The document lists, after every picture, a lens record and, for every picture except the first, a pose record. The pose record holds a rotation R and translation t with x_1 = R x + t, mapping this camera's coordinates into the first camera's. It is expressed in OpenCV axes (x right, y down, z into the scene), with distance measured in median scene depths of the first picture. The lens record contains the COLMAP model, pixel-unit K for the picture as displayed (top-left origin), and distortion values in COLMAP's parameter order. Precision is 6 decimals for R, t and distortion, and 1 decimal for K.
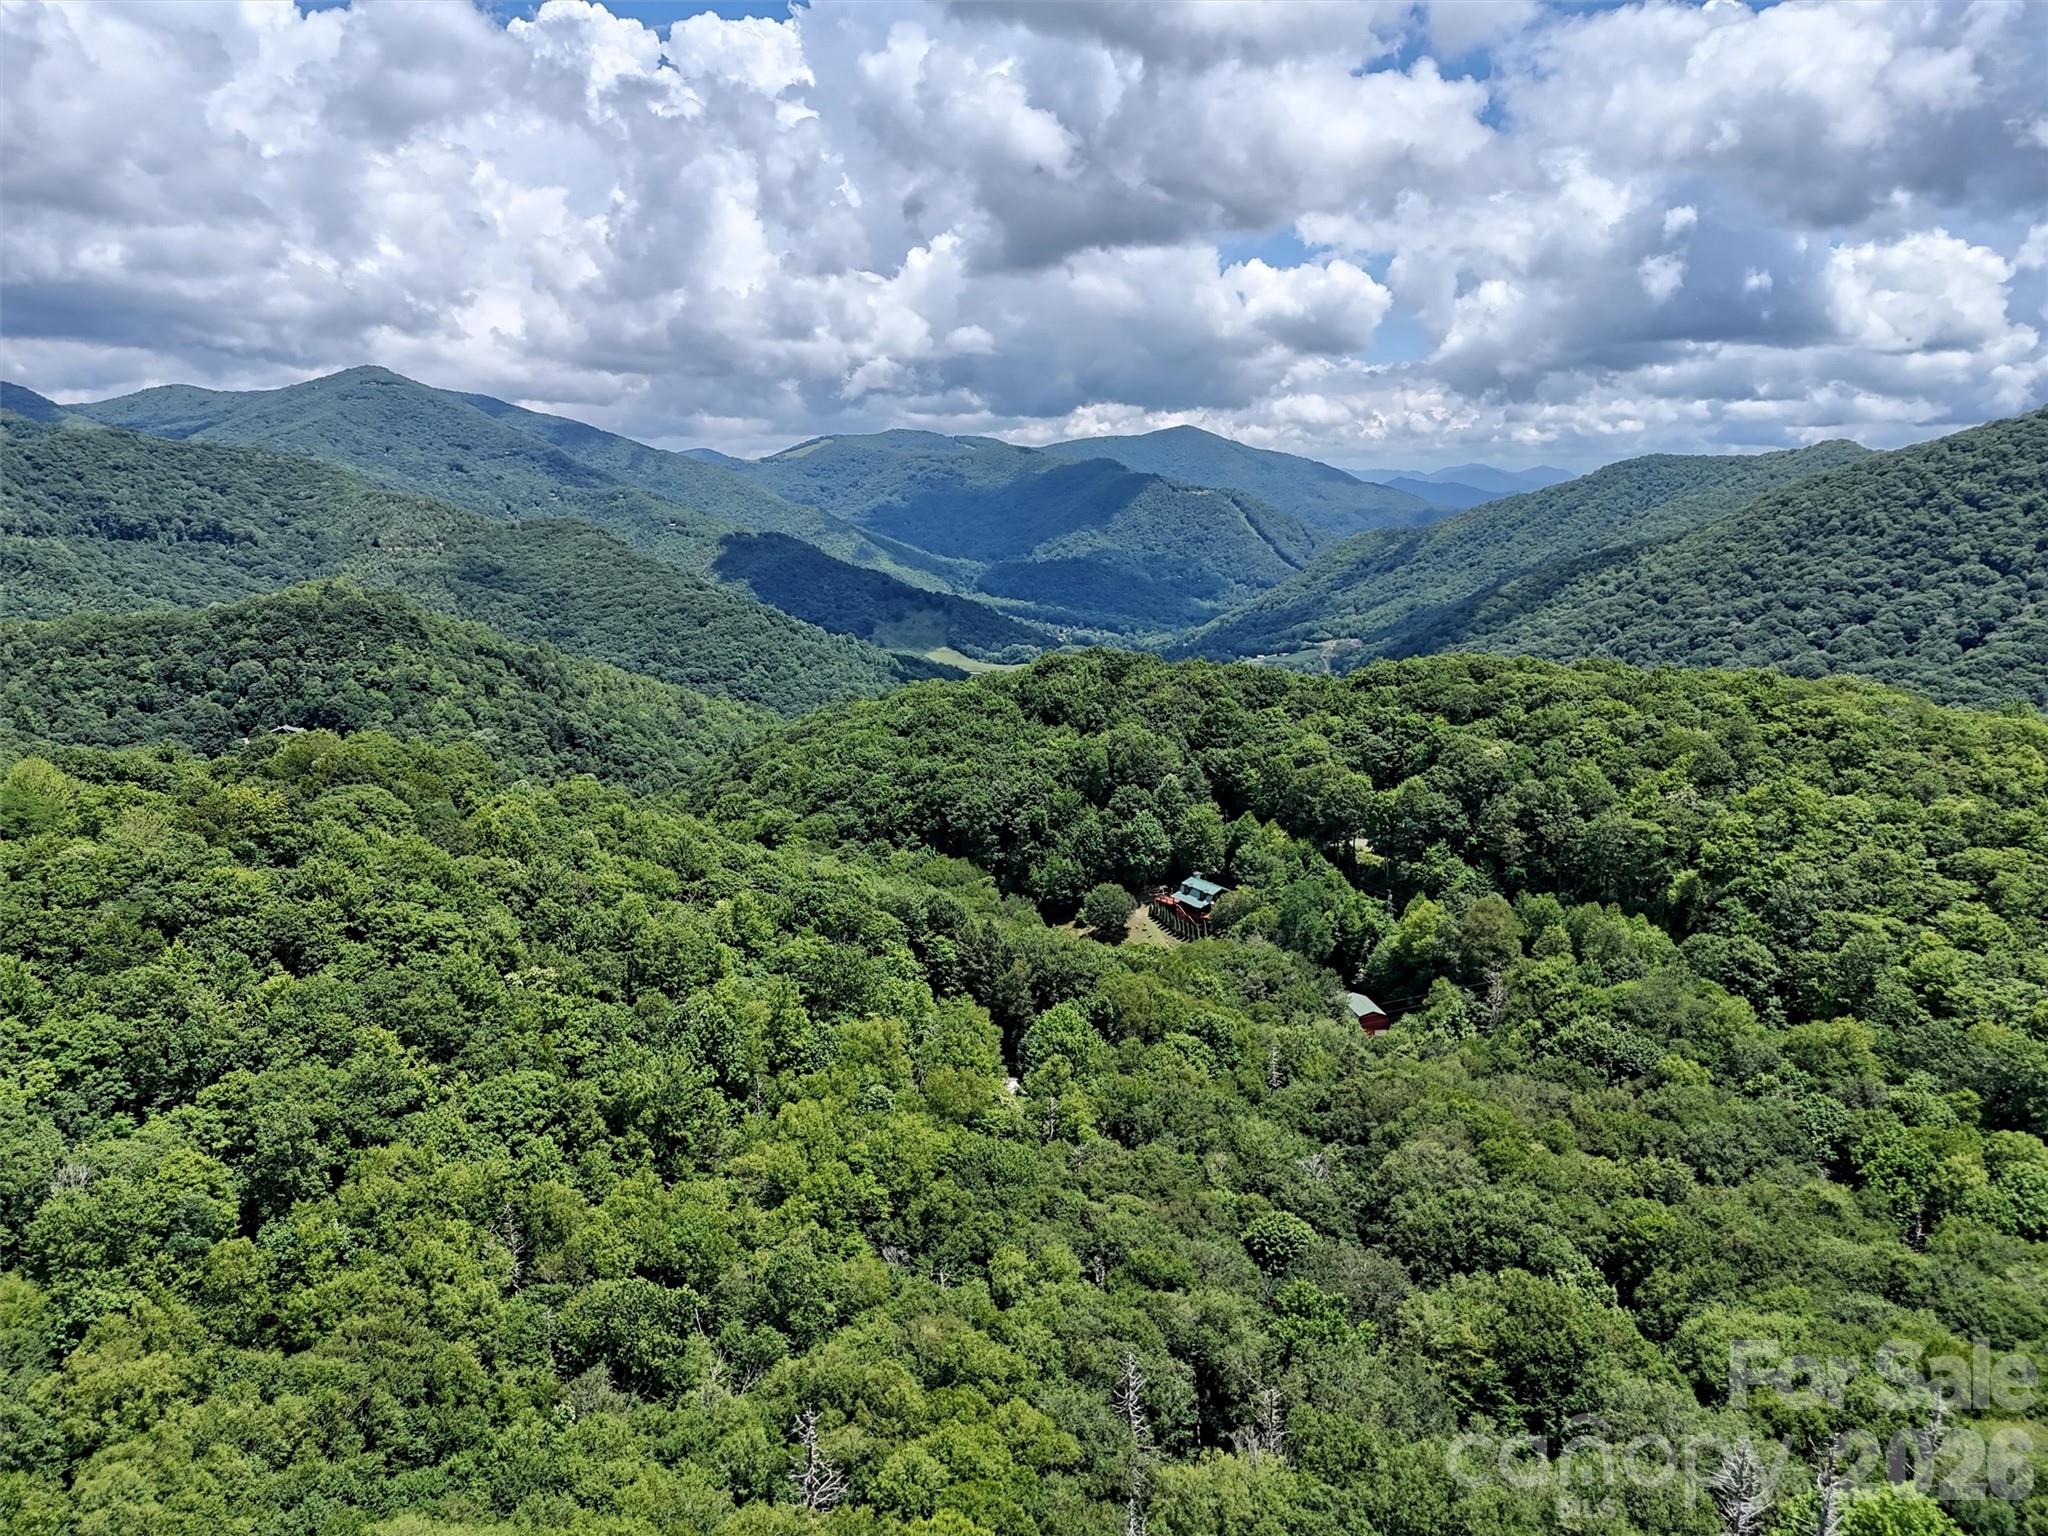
lens RADIAL K [[1507.9, 0, 1023.1], [0, 1507.9, 768.0], [0, 0, 1]] dist [0.056742, -0.044801]
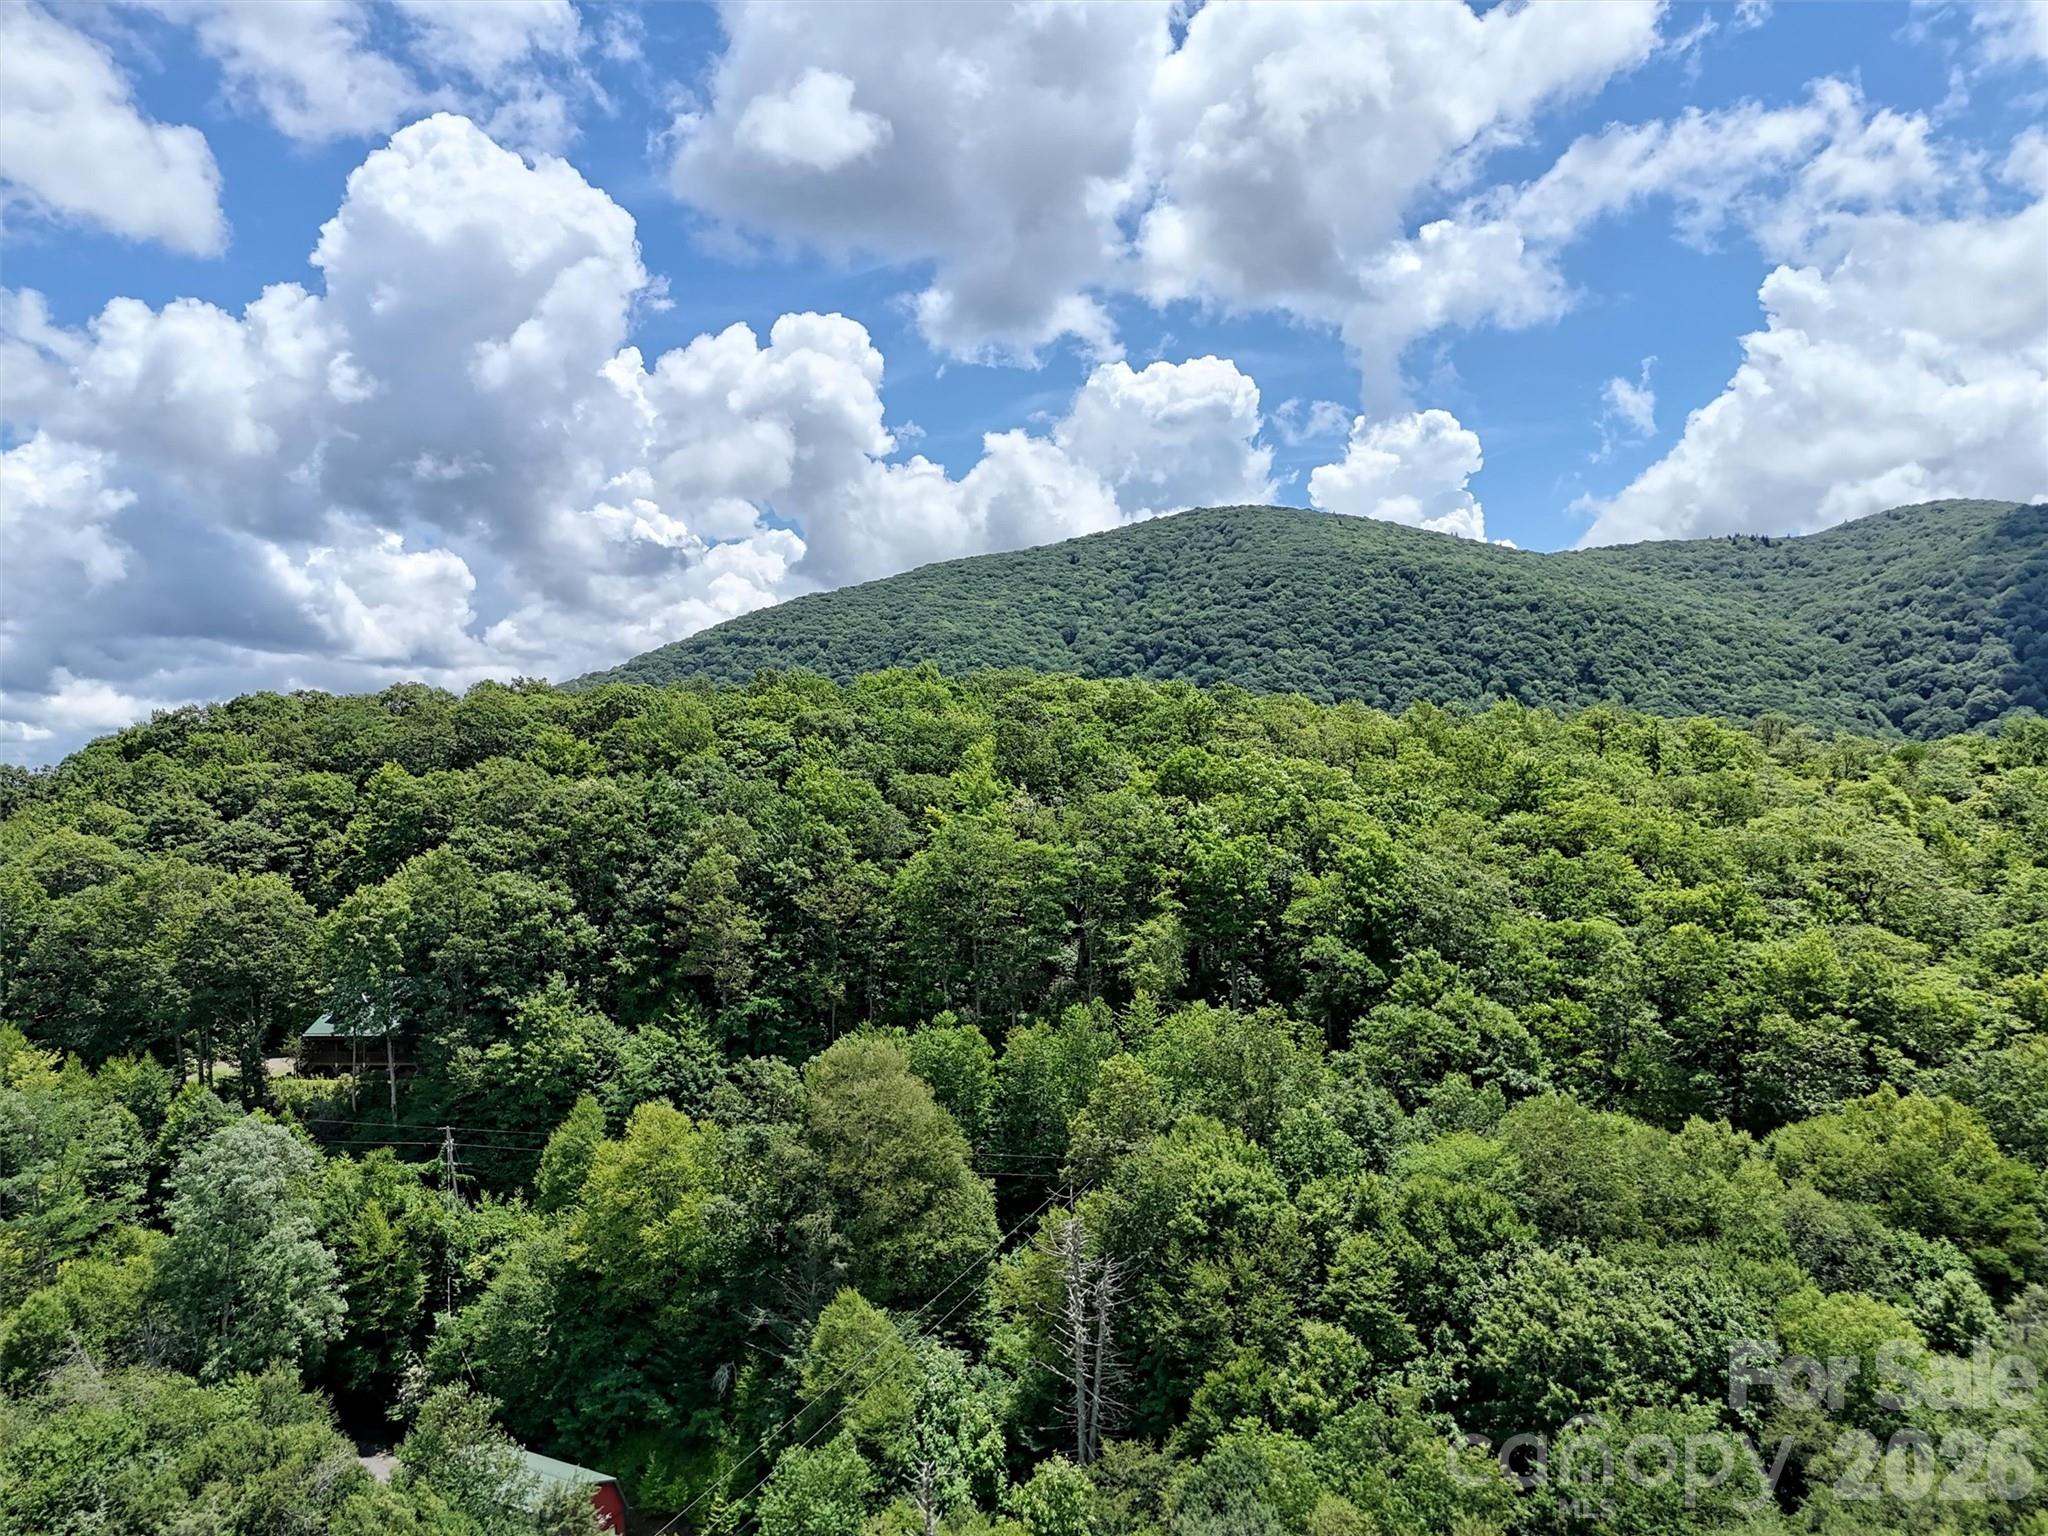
lens RADIAL K [[1507.9, 0, 1023.9], [0, 1507.9, 765.5], [0, 0, 1]] dist [0.056742, -0.044801]
pose [[0.636252, -0.016261, 0.771310, 0.043253], [0.166114, 0.979215, -0.116383, 0.060350], [-0.753385, 0.202174, 0.625729, 0.632232]]
